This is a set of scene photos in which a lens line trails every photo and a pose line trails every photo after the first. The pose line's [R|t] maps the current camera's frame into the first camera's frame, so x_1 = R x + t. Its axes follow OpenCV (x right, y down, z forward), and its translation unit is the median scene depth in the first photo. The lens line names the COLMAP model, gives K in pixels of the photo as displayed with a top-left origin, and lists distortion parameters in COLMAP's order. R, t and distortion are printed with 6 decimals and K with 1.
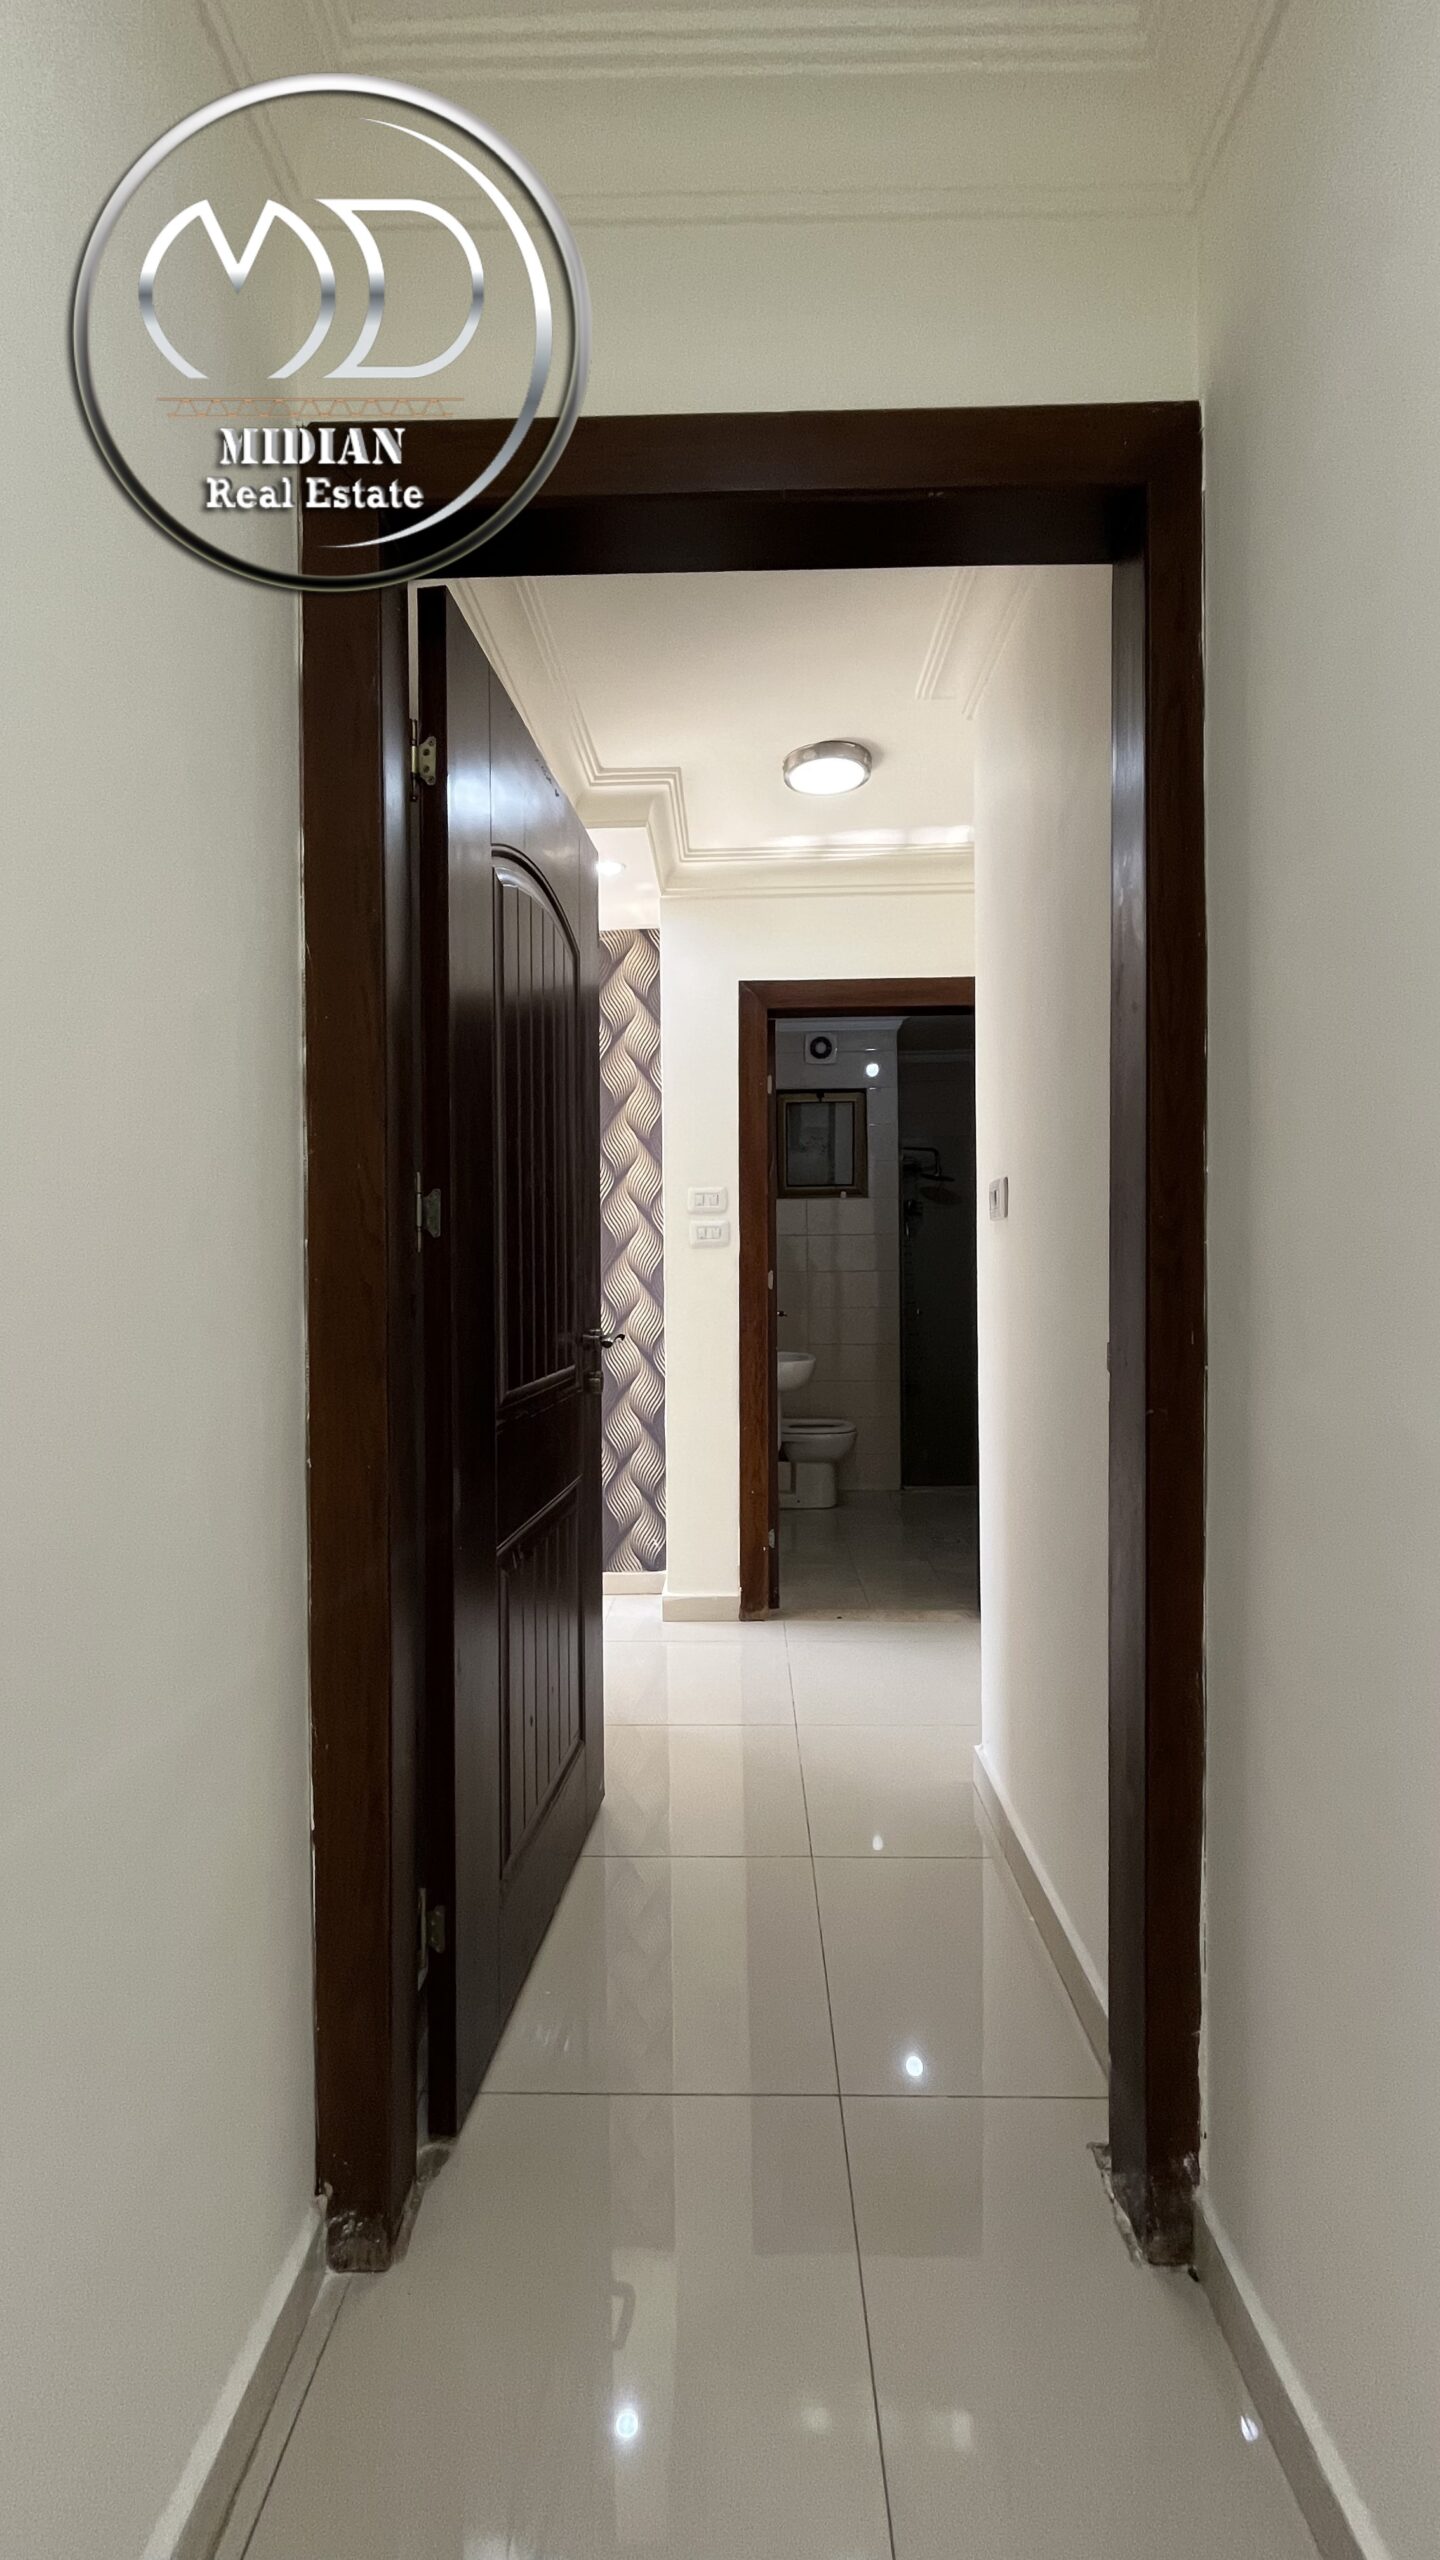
lens RADIAL K [[1034.5, 0, 738.8], [0, 1034.5, 1280.0], [0, 0, 1]] dist [-0.003558, 0.000227]
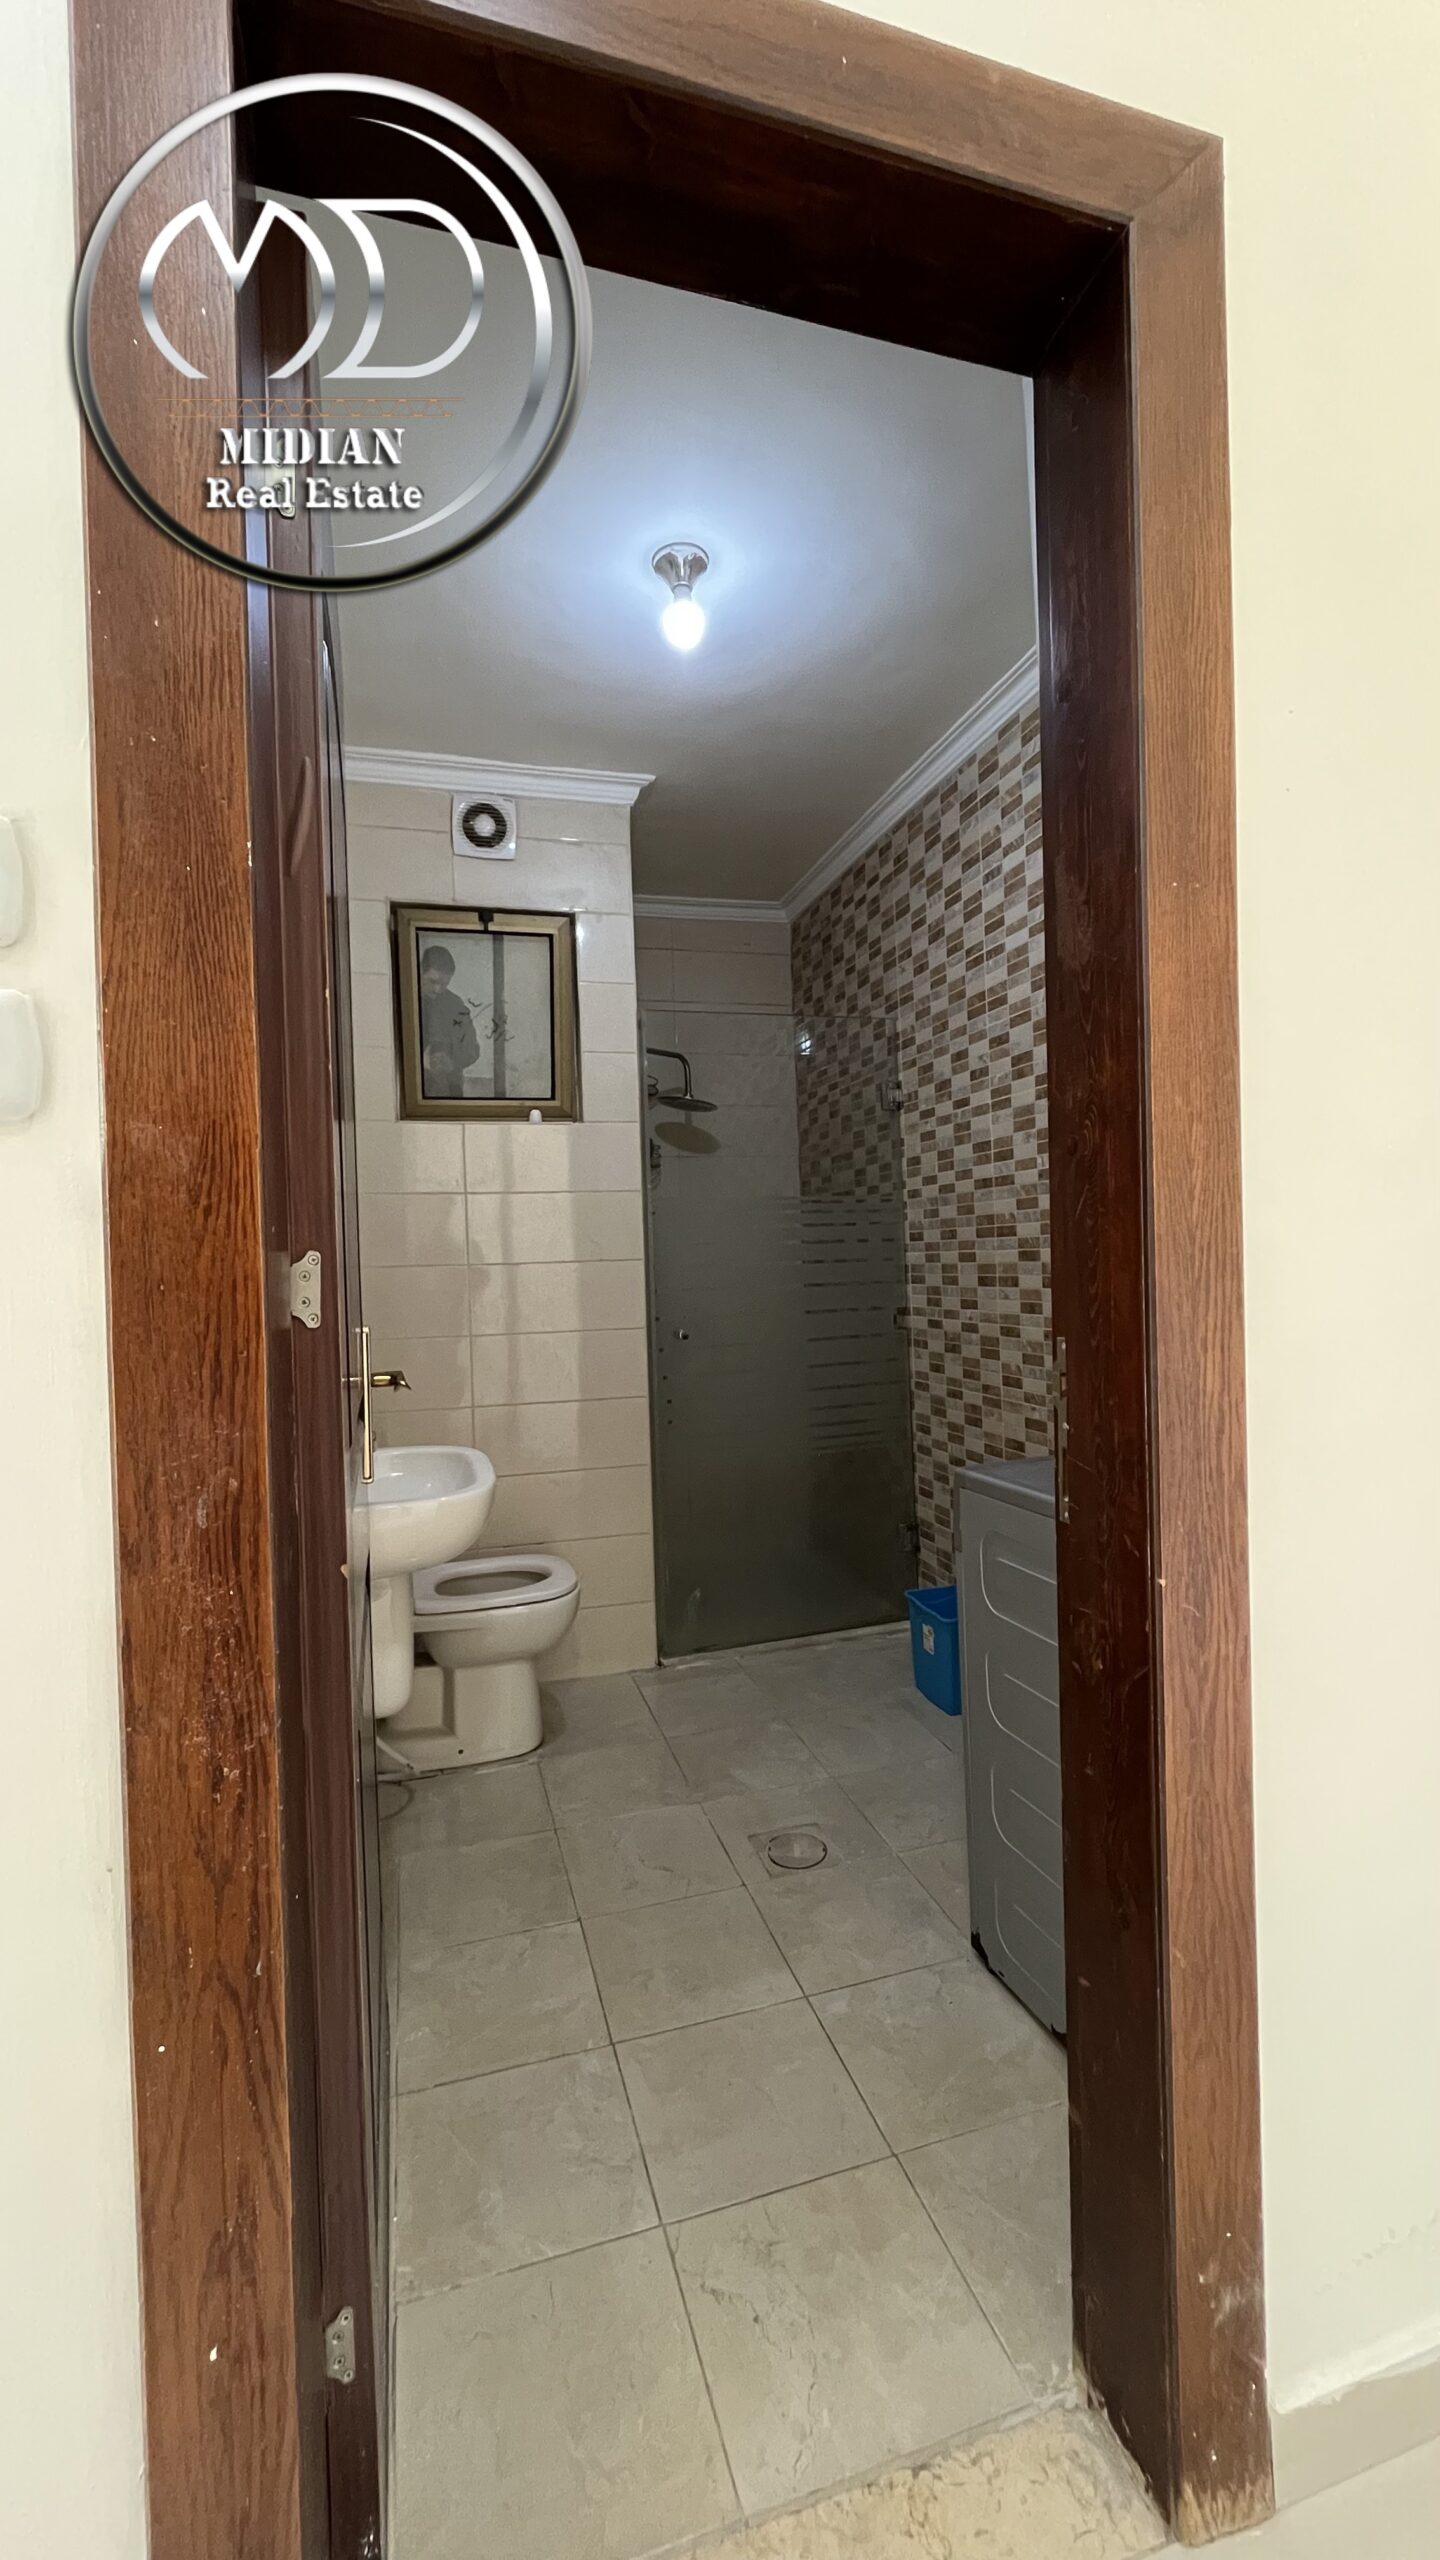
lens RADIAL K [[1034.5, 0, 718.3], [0, 1034.5, 1284.4], [0, 0, 1]] dist [-0.003558, 0.000227]
pose [[0.954150, -0.024110, 0.298356, 0.031586], [0.021535, 0.999697, 0.011915, -0.001233], [-0.298553, -0.004944, 0.954380, 0.476719]]
